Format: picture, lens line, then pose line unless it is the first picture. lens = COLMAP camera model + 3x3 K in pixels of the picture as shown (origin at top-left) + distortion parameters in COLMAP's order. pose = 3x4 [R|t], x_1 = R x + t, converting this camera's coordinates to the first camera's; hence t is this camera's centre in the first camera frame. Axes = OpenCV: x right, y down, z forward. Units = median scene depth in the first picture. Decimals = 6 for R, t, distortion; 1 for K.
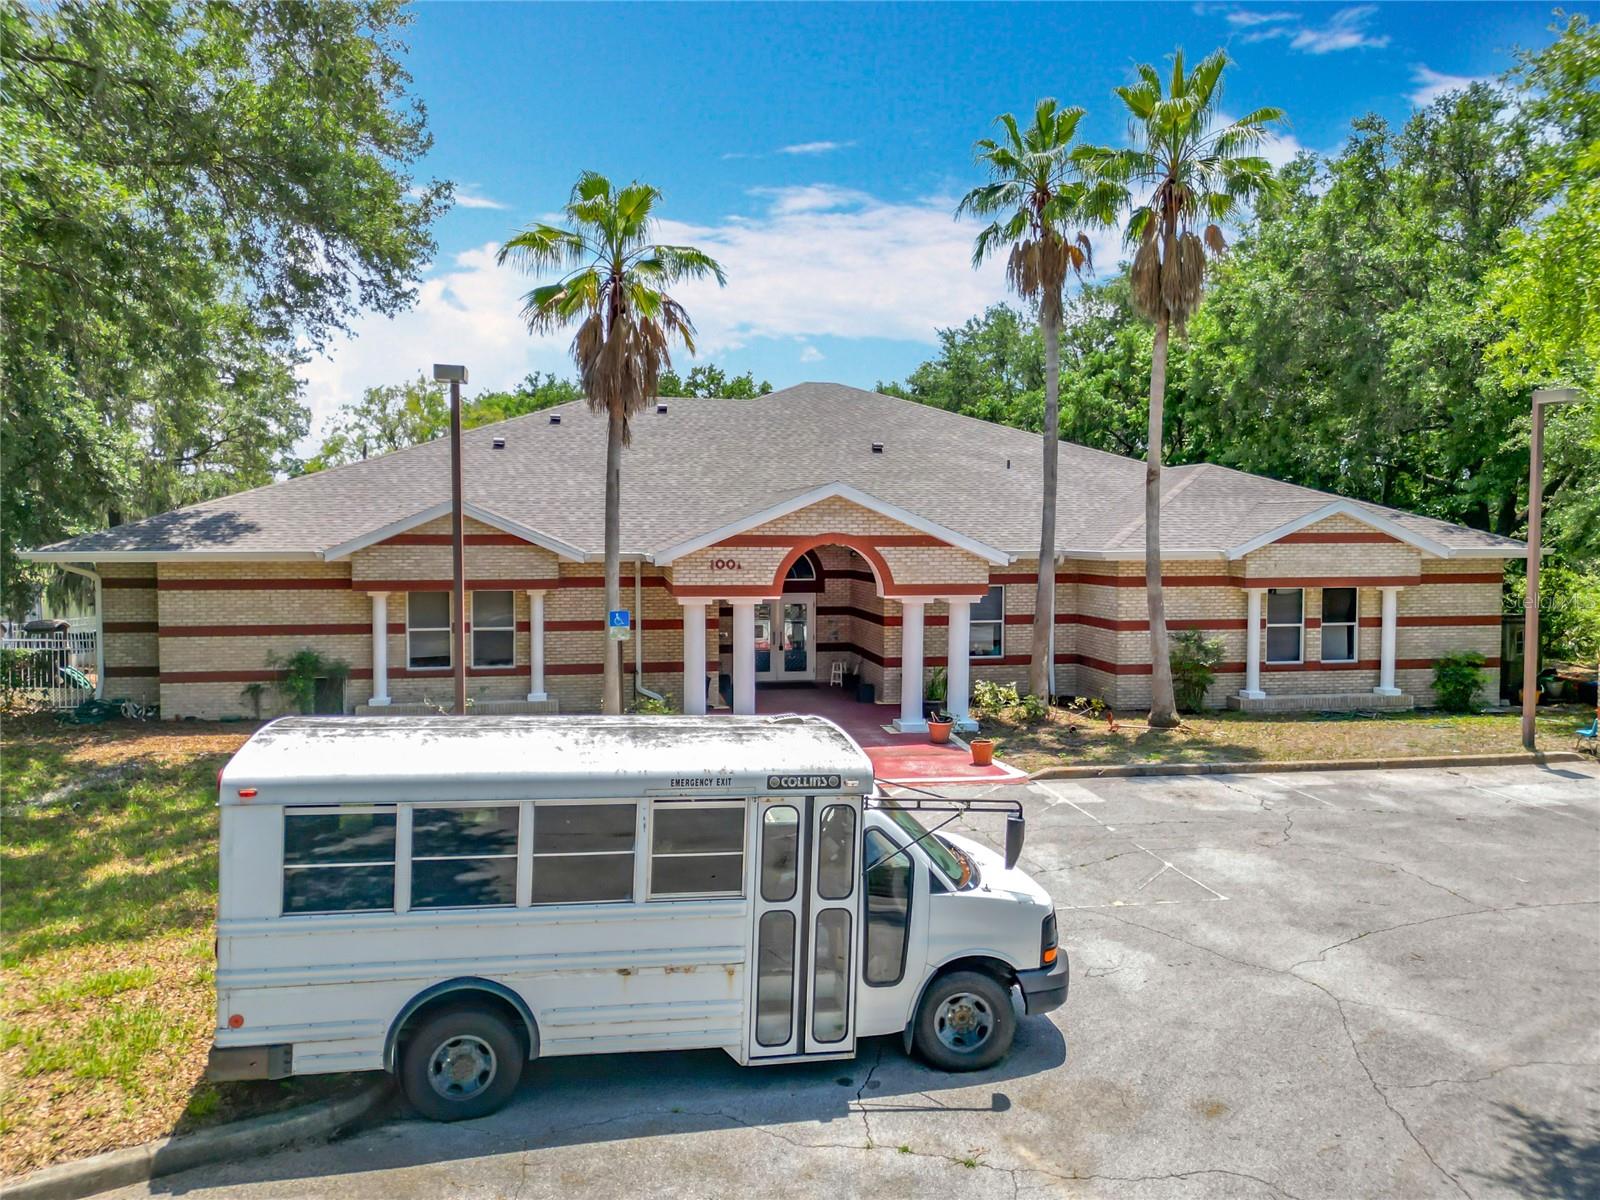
lens RADIAL K [[1151.8, 0, 800.3], [0, 1151.8, 598.9], [0, 0, 1]] dist [0.037052, -0.002448]
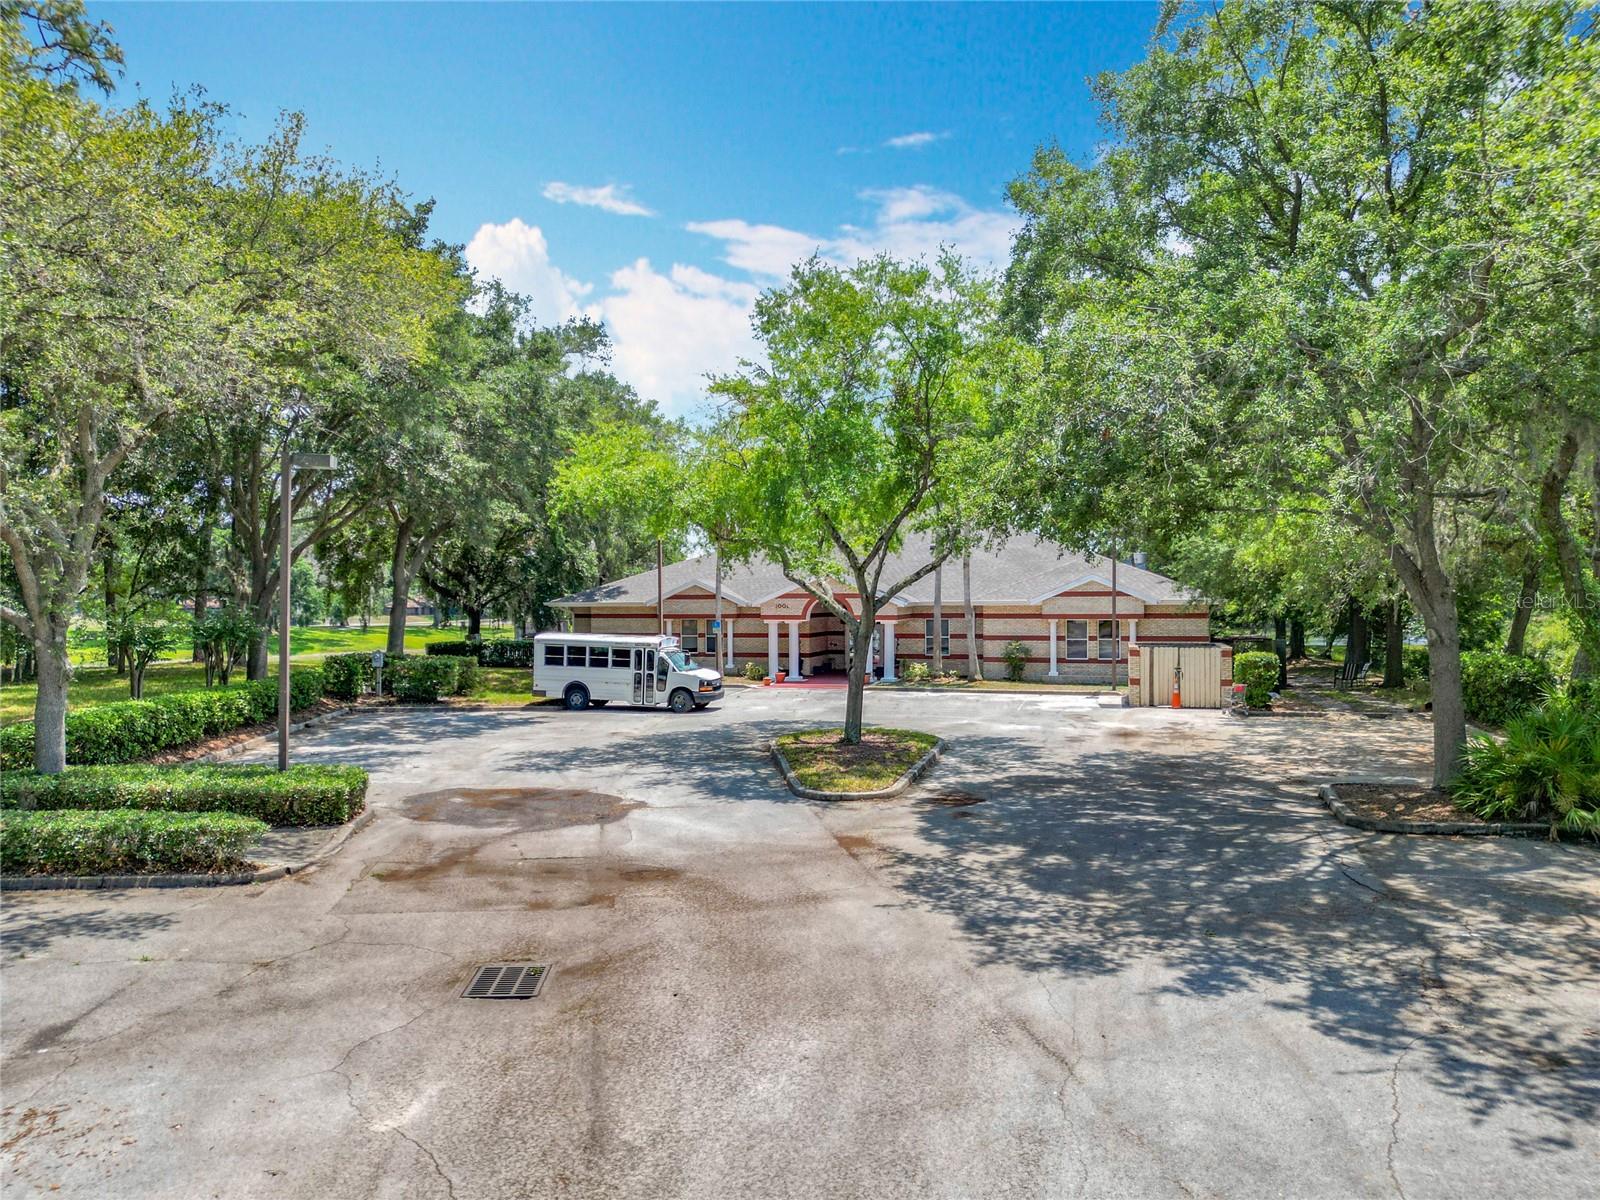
lens RADIAL K [[1151.8, 0, 800.9], [0, 1151.8, 600.6], [0, 0, 1]] dist [0.037052, -0.002448]
pose [[0.904255, -0.003489, -0.426979, 0.884020], [-0.021121, 0.998377, -0.052887, 0.074929], [0.426470, 0.056842, 0.902714, -1.006434]]
